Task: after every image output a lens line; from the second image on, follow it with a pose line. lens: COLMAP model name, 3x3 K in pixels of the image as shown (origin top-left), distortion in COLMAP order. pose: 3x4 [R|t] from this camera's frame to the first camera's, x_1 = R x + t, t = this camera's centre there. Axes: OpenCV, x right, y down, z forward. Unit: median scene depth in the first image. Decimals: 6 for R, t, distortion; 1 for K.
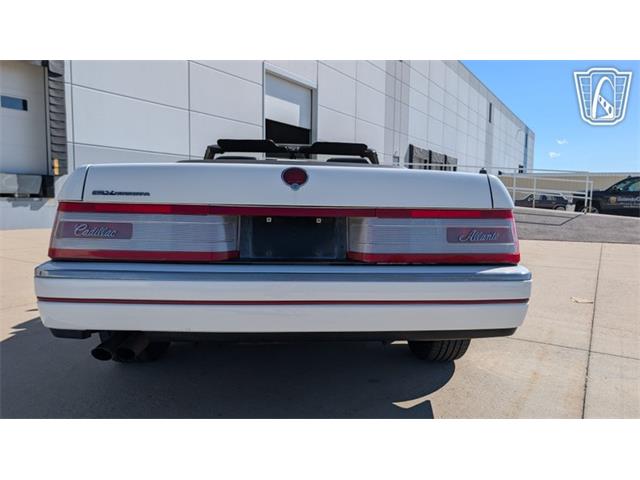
lens RADIAL K [[472.7, 0, 322.3], [0, 472.7, 235.7], [0, 0, 1]] dist [0.017639, -0.018675]
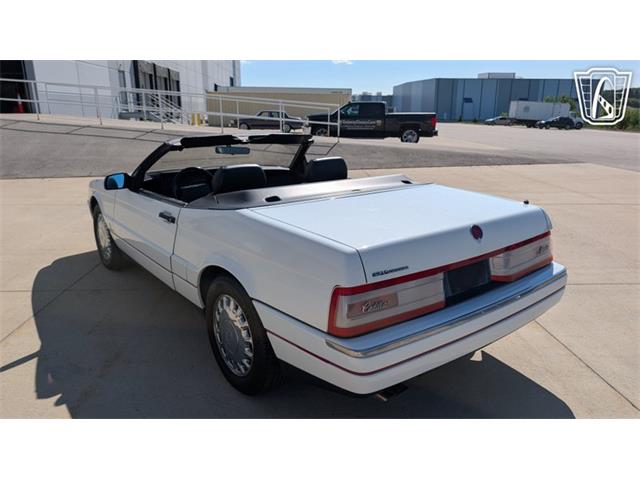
lens RADIAL K [[472.7, 0, 319.6], [0, 472.7, 237.5], [0, 0, 1]] dist [0.017639, -0.018675]
pose [[0.828383, -0.156679, 0.537804, -0.832949], [0.051605, 0.977349, 0.205245, -0.295259], [-0.557780, -0.142268, 0.817705, 0.091738]]
